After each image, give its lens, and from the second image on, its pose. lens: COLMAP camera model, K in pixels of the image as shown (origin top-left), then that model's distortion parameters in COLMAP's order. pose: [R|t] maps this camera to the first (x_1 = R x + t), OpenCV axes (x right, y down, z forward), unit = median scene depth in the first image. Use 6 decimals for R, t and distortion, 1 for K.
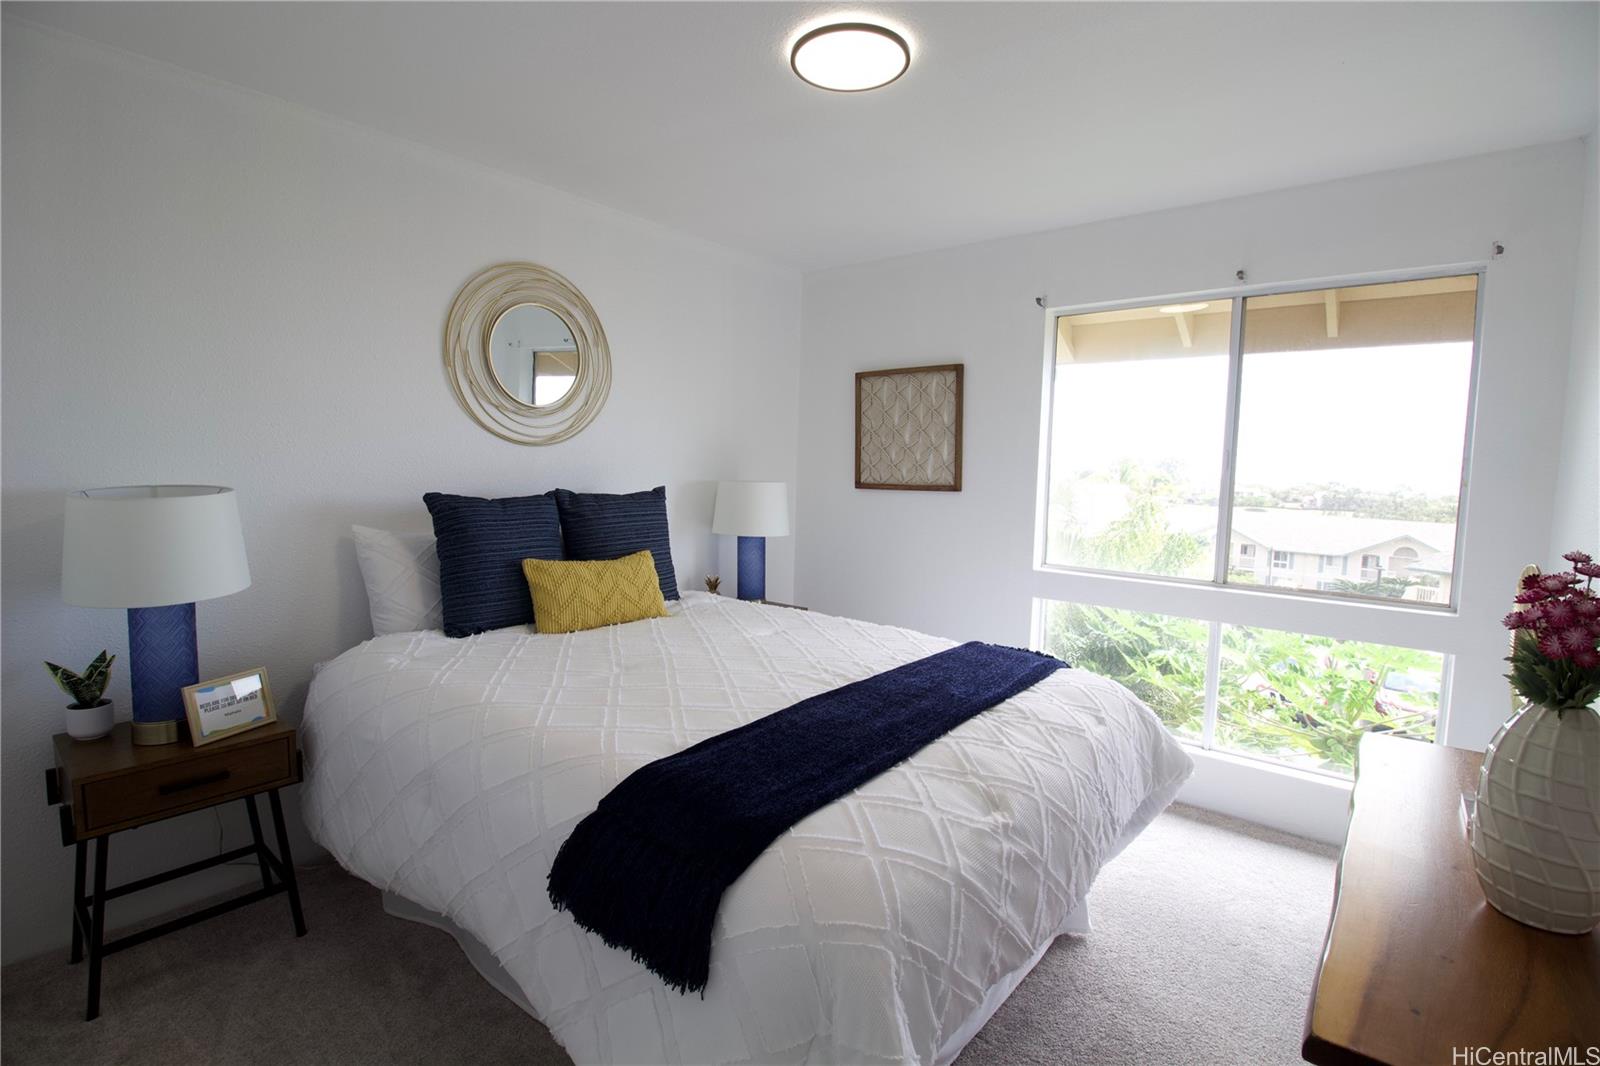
lens RADIAL K [[741.3, 0, 797.2], [0, 741.3, 523.4], [0, 0, 1]] dist [-0.001004, -0.012140]
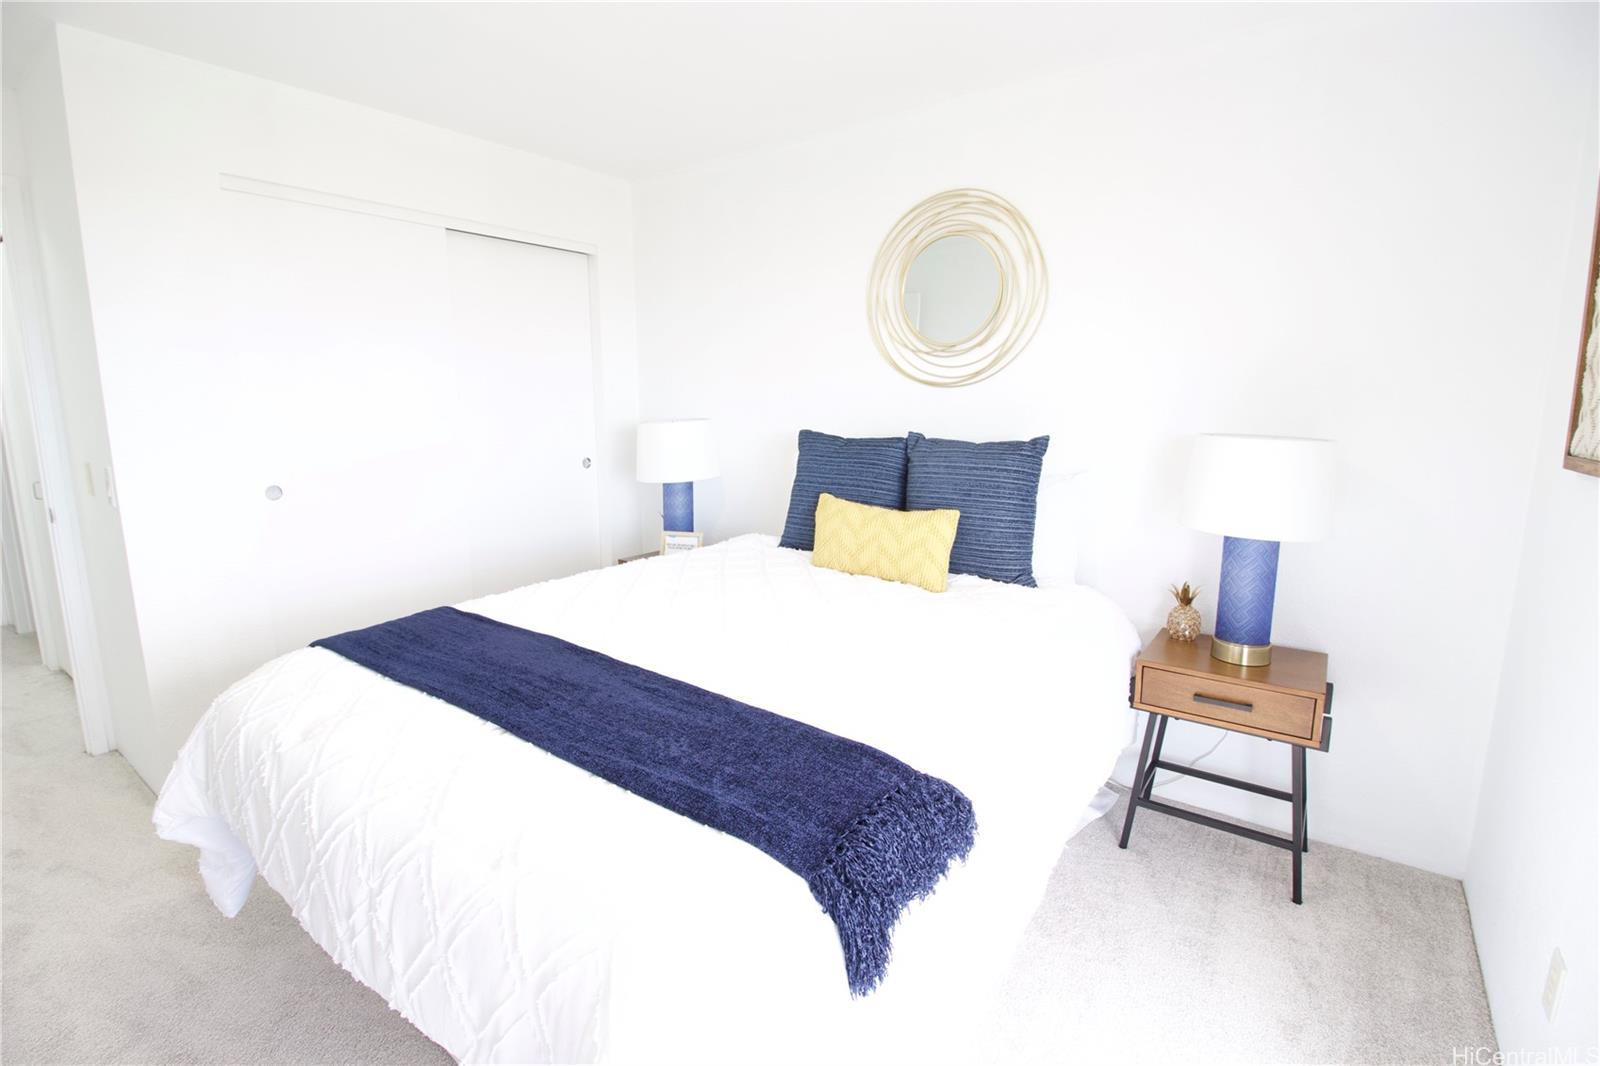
lens RADIAL K [[741.3, 0, 797.2], [0, 741.3, 523.4], [0, 0, 1]] dist [-0.001004, -0.012140]
pose [[0.044532, 0.144957, -0.988435, 0.568249], [-0.089699, 0.986001, 0.140559, -0.045643], [0.994973, 0.082402, 0.056911, 0.724367]]
